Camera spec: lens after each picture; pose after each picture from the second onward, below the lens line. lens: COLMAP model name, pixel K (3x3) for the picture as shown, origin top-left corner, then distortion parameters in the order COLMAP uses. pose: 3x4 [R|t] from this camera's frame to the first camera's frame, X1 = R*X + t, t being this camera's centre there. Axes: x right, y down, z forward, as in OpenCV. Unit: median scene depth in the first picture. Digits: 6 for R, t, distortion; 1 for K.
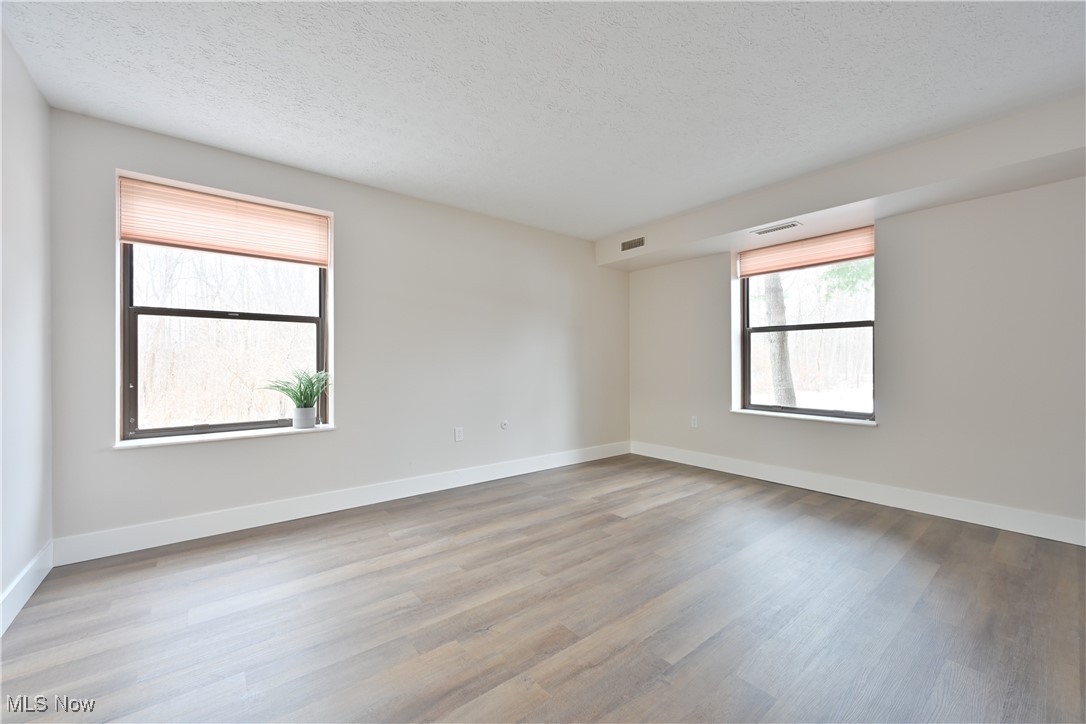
lens RADIAL K [[425.7, 0, 541.6], [0, 425.7, 360.2], [0, 0, 1]] dist [-0.003164, 0.000723]
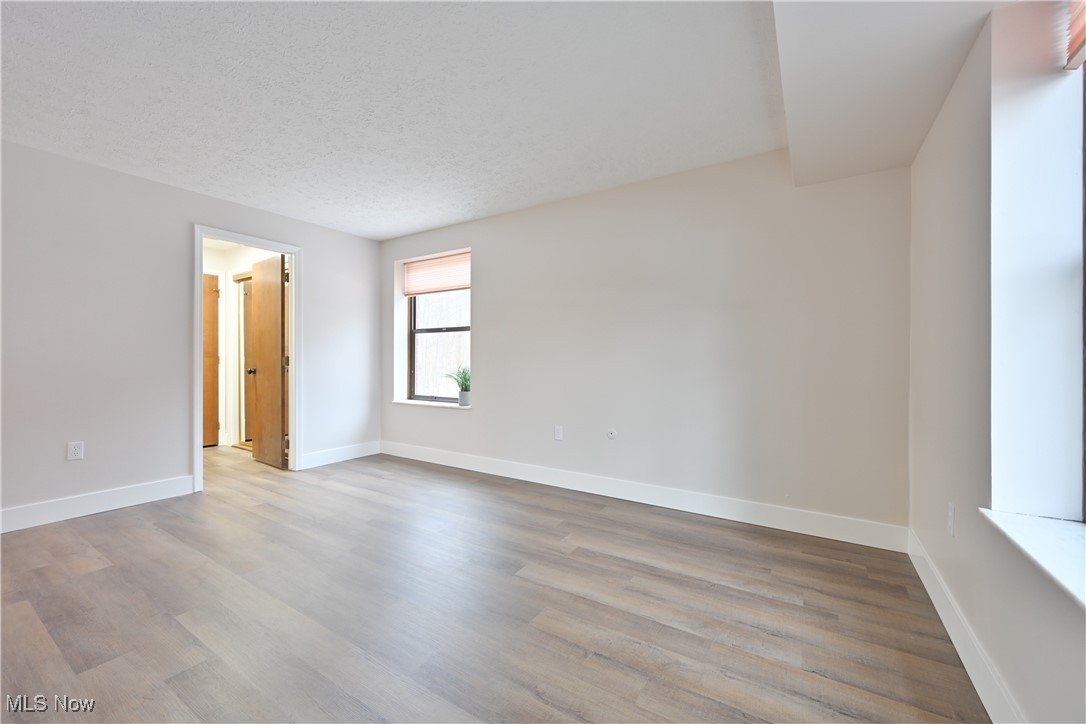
lens RADIAL K [[425.7, 0, 538.6], [0, 425.7, 357.2], [0, 0, 1]] dist [-0.003164, 0.000723]
pose [[0.320541, -0.010090, -0.947181, 0.789468], [0.001474, 0.999947, -0.010153, 0.013571], [0.947233, 0.001858, 0.320539, 0.721144]]
